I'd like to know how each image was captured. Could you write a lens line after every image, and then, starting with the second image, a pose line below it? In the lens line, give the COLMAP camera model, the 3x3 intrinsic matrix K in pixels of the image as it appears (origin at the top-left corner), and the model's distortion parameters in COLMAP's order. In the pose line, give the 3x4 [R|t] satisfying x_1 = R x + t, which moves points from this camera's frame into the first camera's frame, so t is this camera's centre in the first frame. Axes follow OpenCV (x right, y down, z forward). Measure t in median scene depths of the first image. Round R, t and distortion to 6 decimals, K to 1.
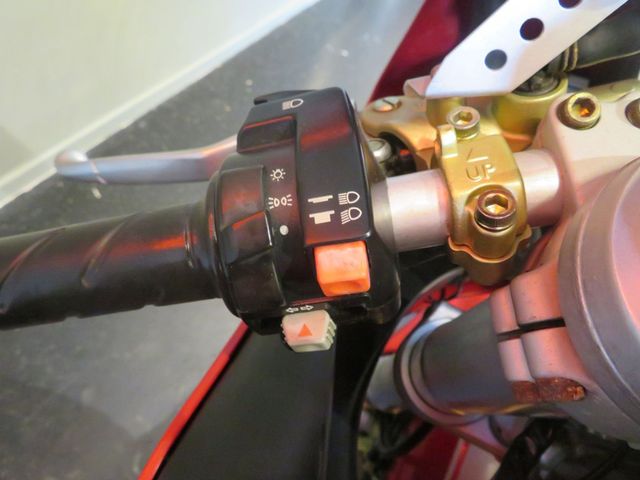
lens RADIAL K [[457.1, 0, 319.0], [0, 457.1, 240.7], [0, 0, 1]] dist [-0.006116, 0.007397]
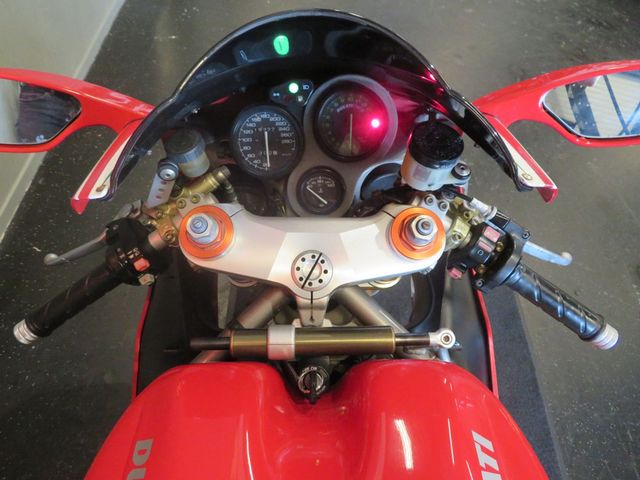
lens RADIAL K [[457.1, 0, 319.0], [0, 457.1, 240.7], [0, 0, 1]] dist [-0.006116, 0.007397]
pose [[0.901454, -0.427445, 0.068347, 1.146233], [0.410412, 0.894155, 0.179020, -0.191864], [-0.137634, -0.133328, 0.981469, -2.907039]]
